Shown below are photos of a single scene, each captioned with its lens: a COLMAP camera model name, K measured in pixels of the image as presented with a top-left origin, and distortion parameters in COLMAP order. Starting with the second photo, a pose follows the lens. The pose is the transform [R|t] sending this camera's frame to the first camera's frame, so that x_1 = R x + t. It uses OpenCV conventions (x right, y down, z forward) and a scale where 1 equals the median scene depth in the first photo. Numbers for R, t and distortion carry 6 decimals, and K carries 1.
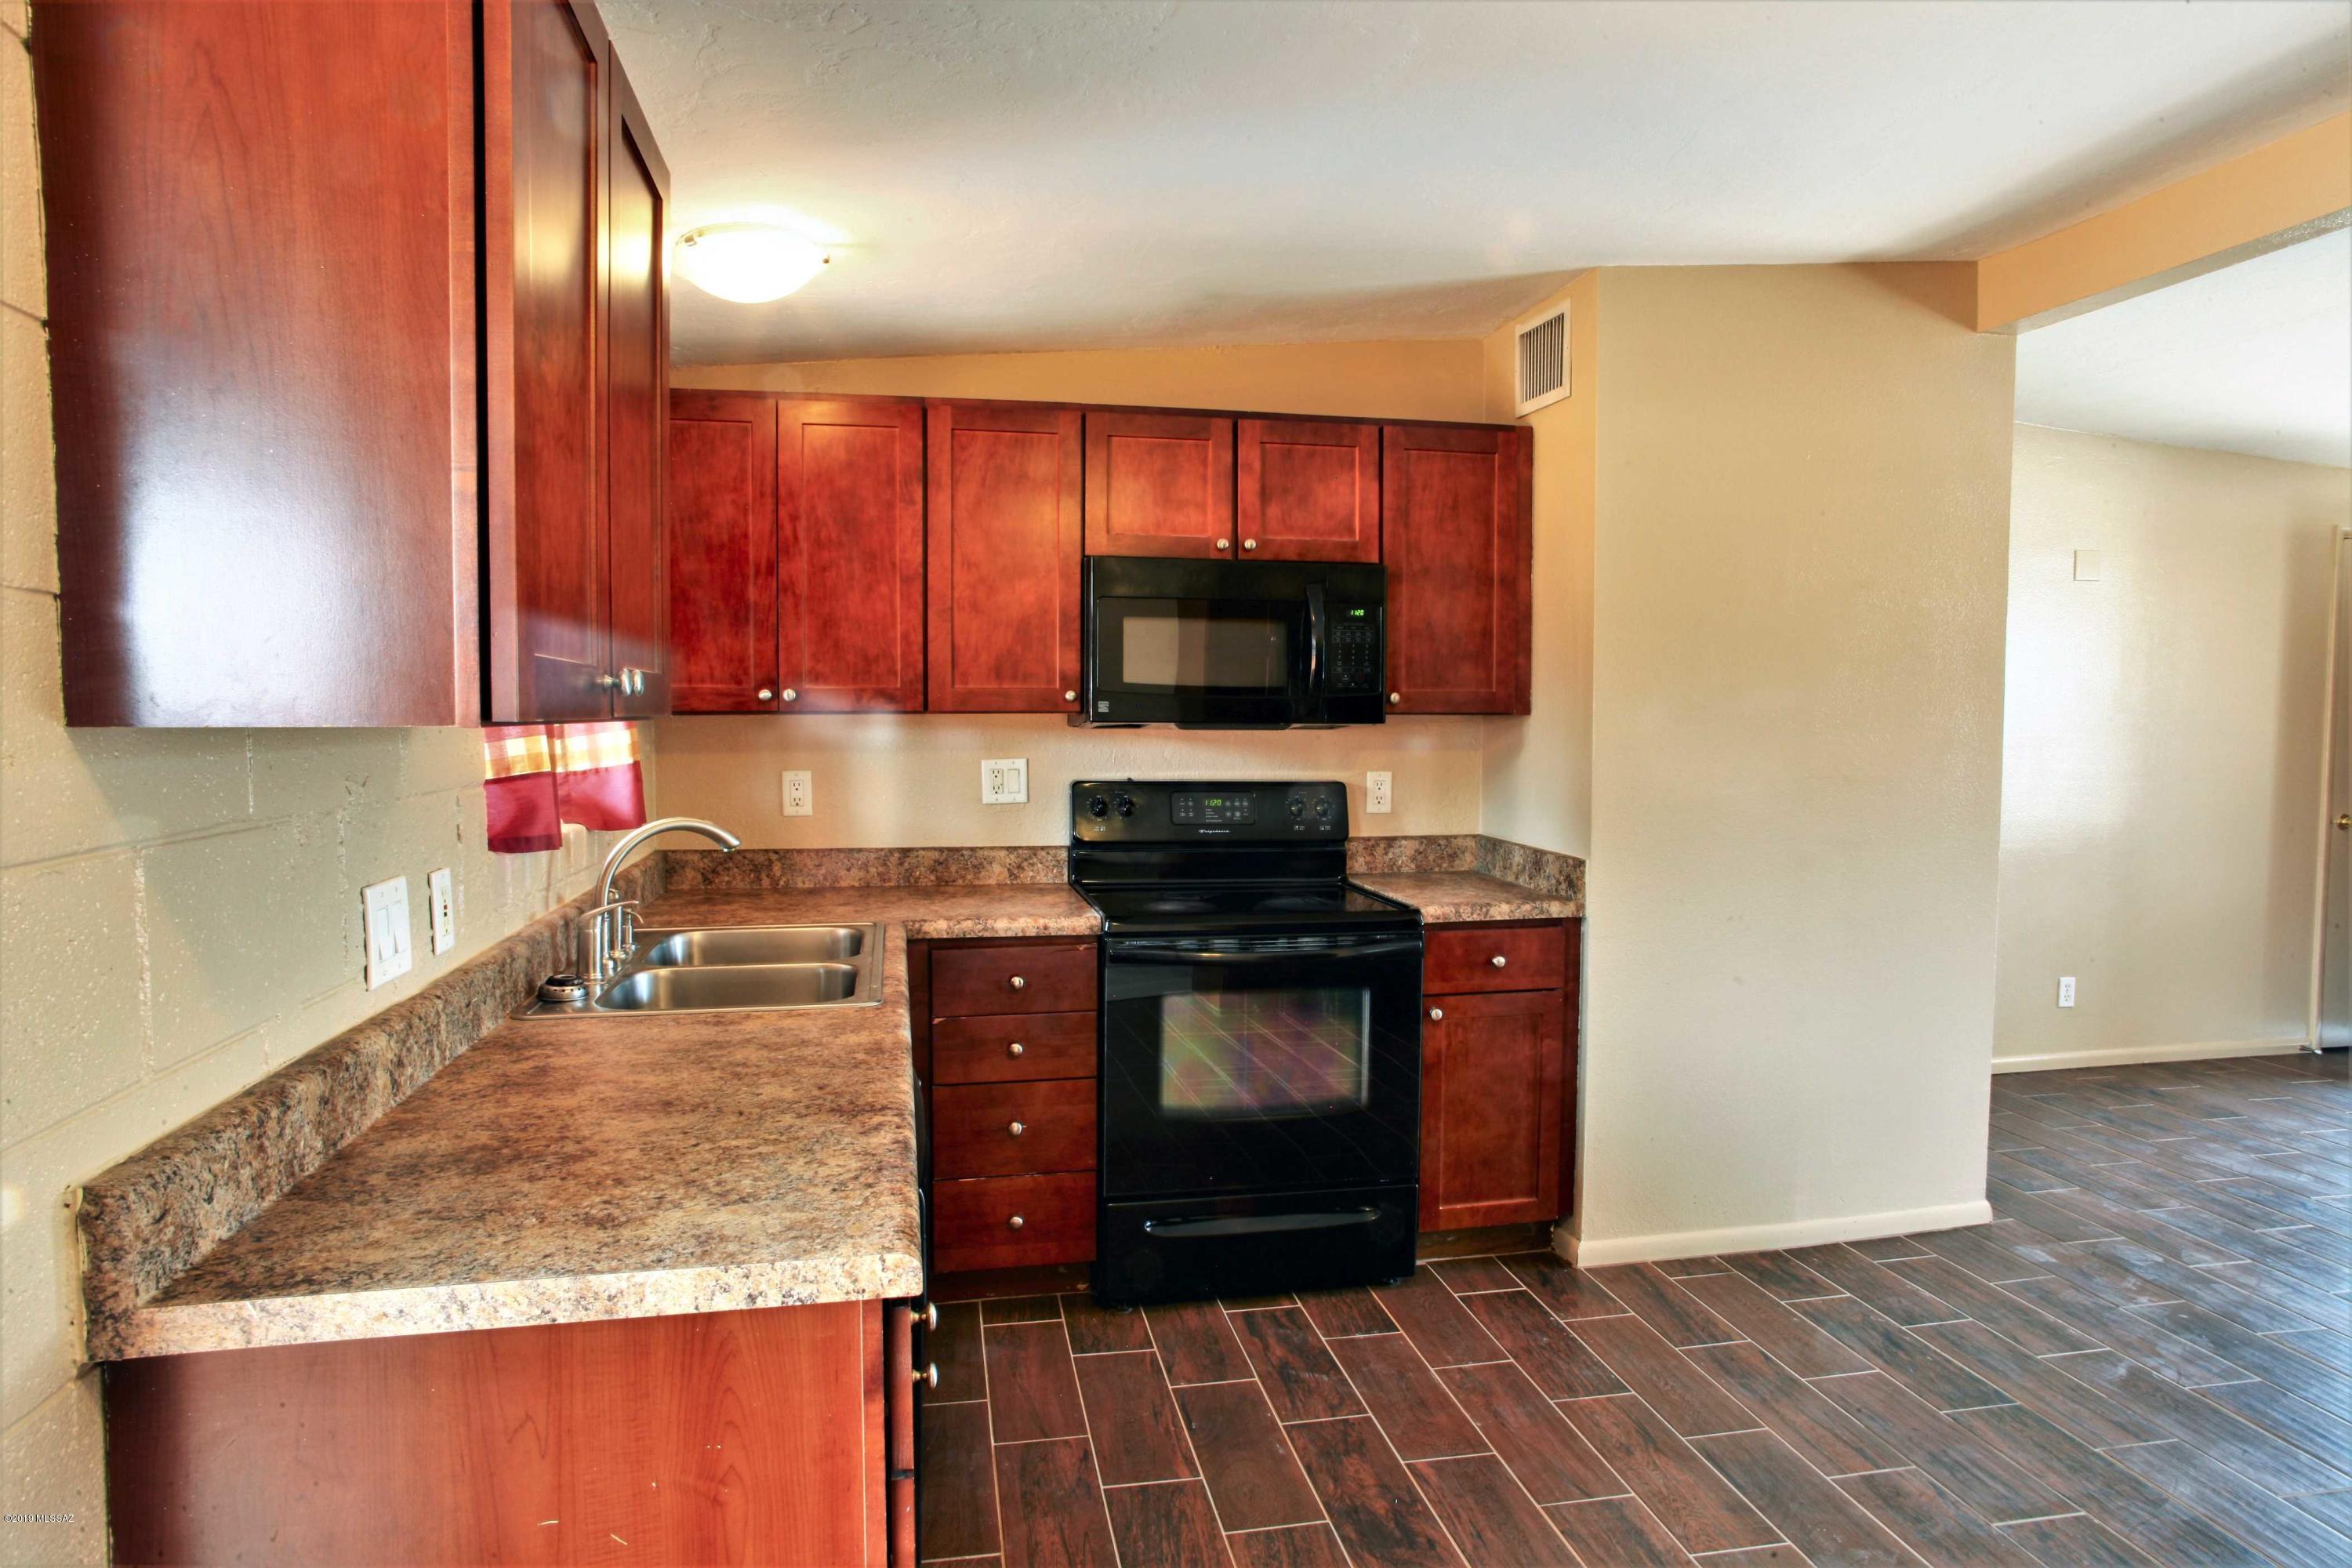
lens RADIAL K [[1340.1, 0, 1177.4], [0, 1340.1, 778.6], [0, 0, 1]] dist [-0.077646, 0.051507]
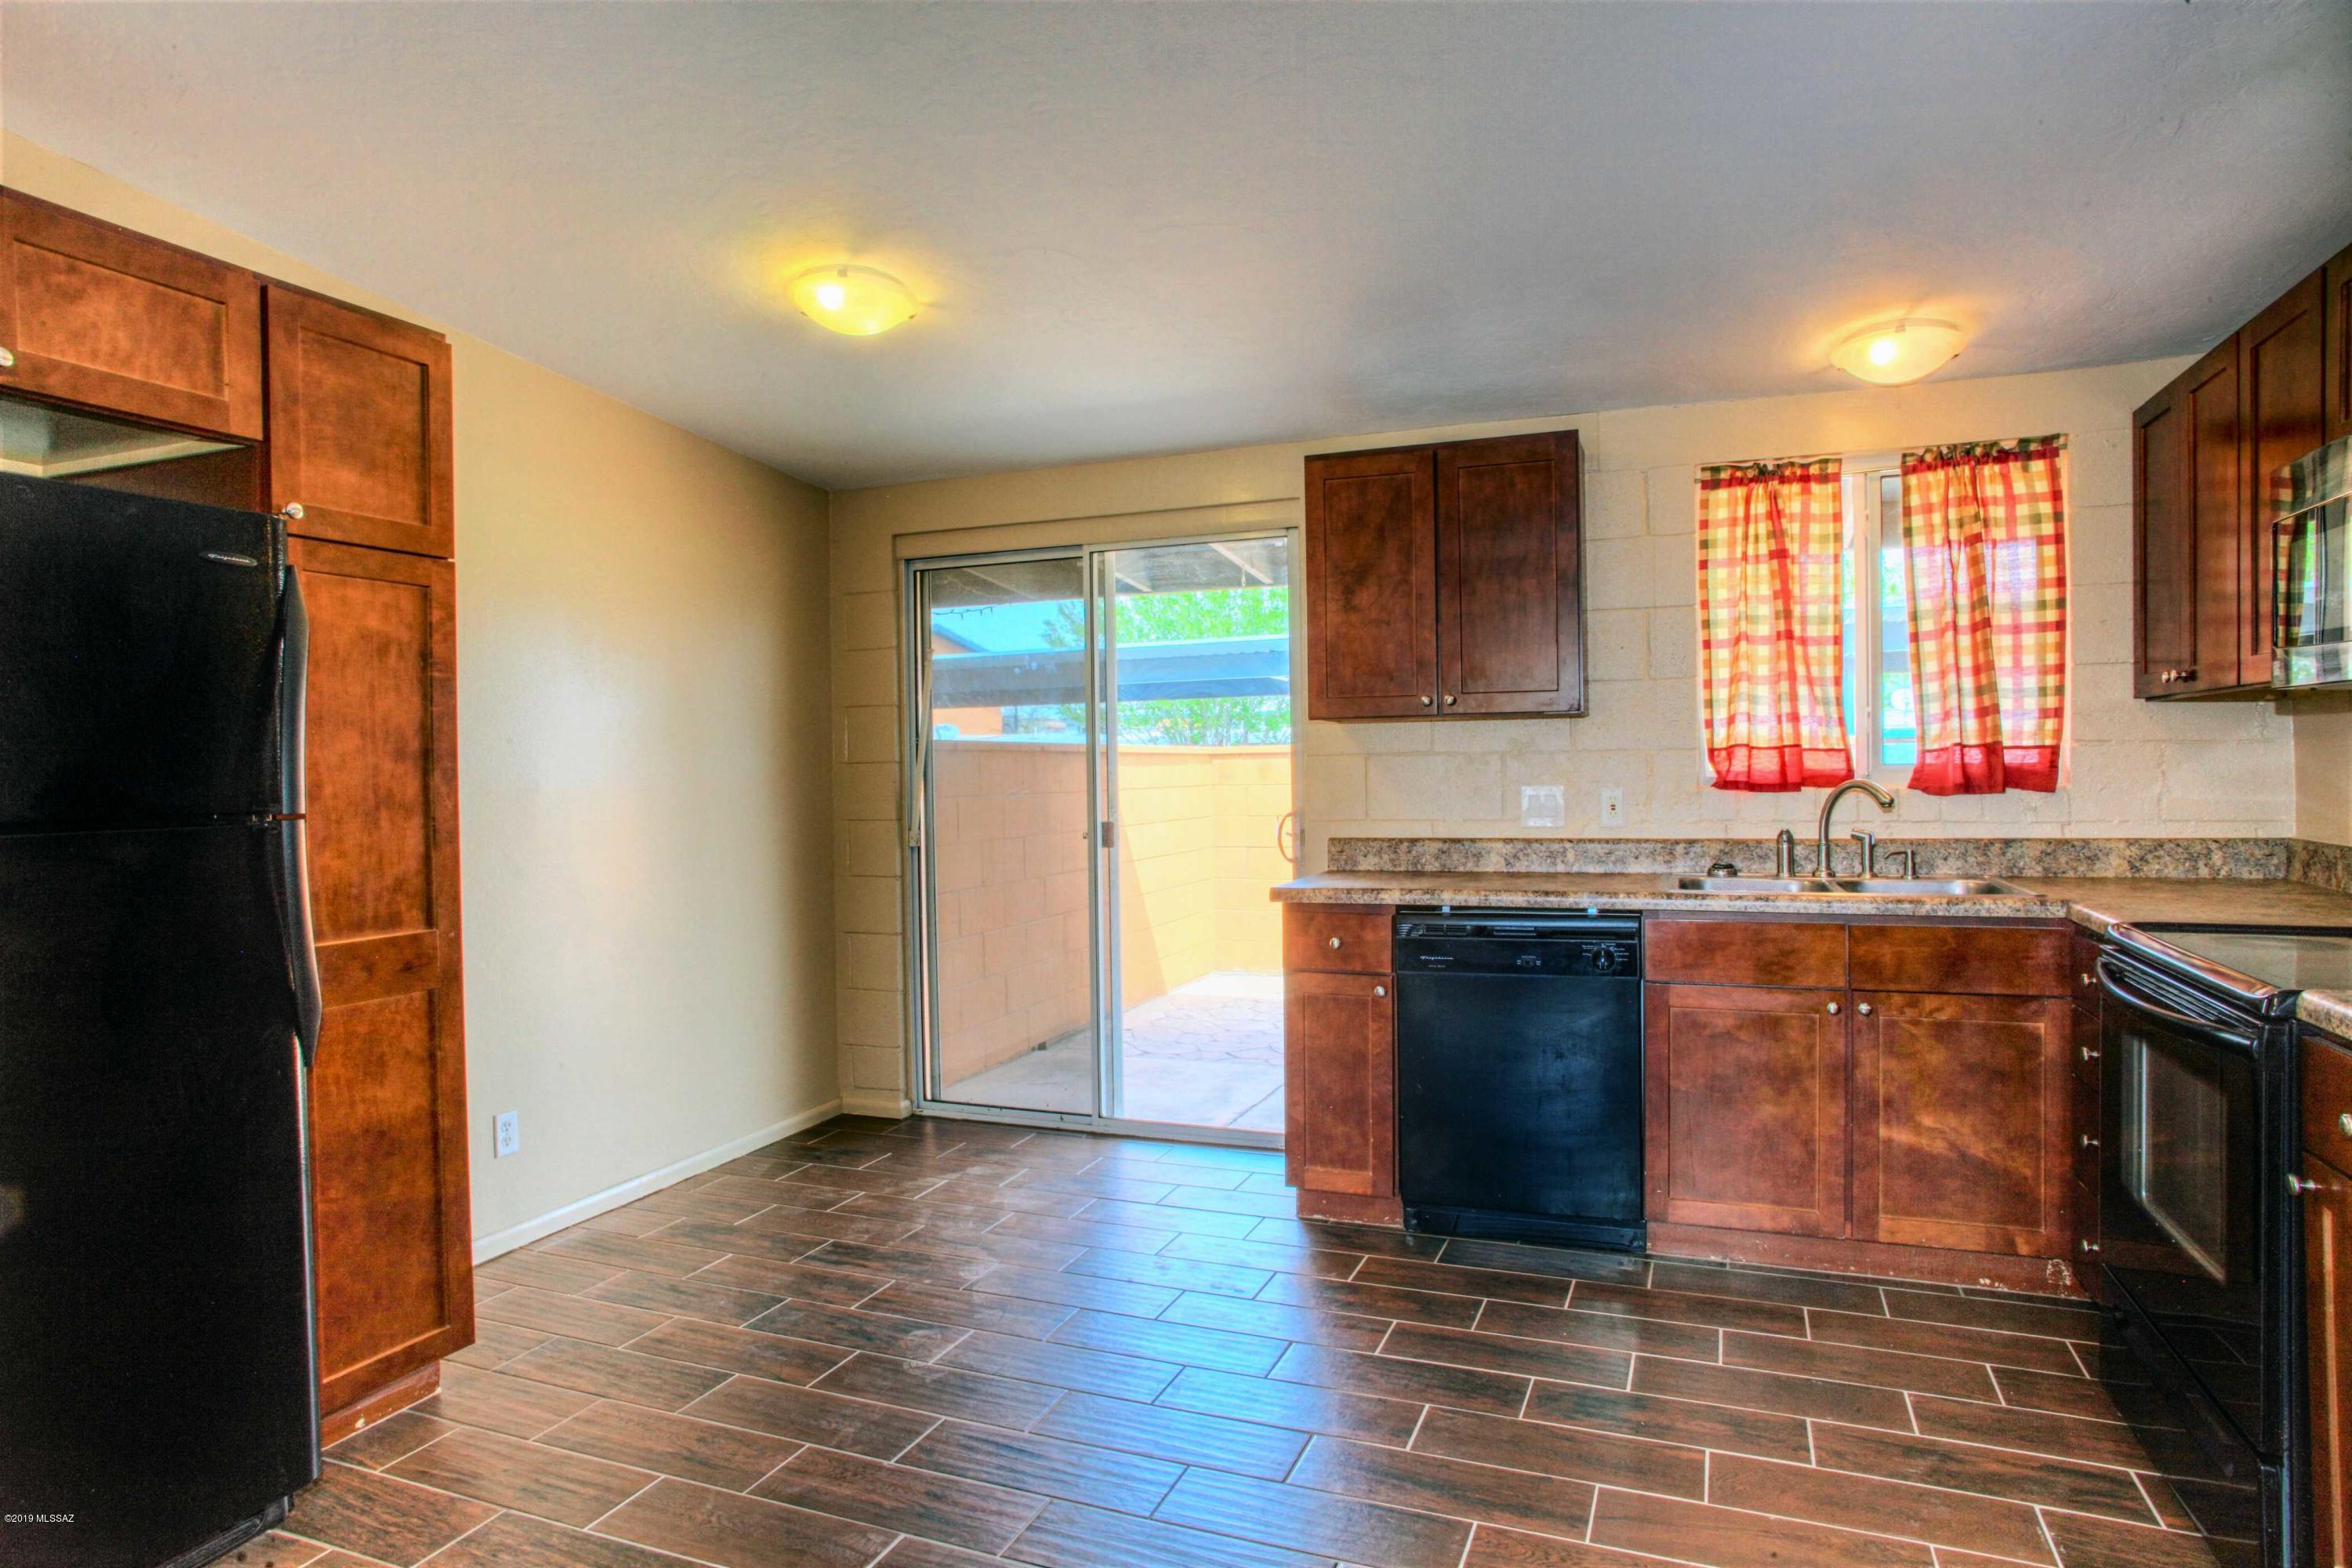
lens RADIAL K [[1340.1, 0, 1177.4], [0, 1340.1, 778.6], [0, 0, 1]] dist [-0.077646, 0.051507]
pose [[-0.541500, 0.013734, -0.840588, 0.872854], [-0.029728, 0.998928, 0.035472, 0.000876], [0.840175, 0.044197, -0.540512, 0.858646]]
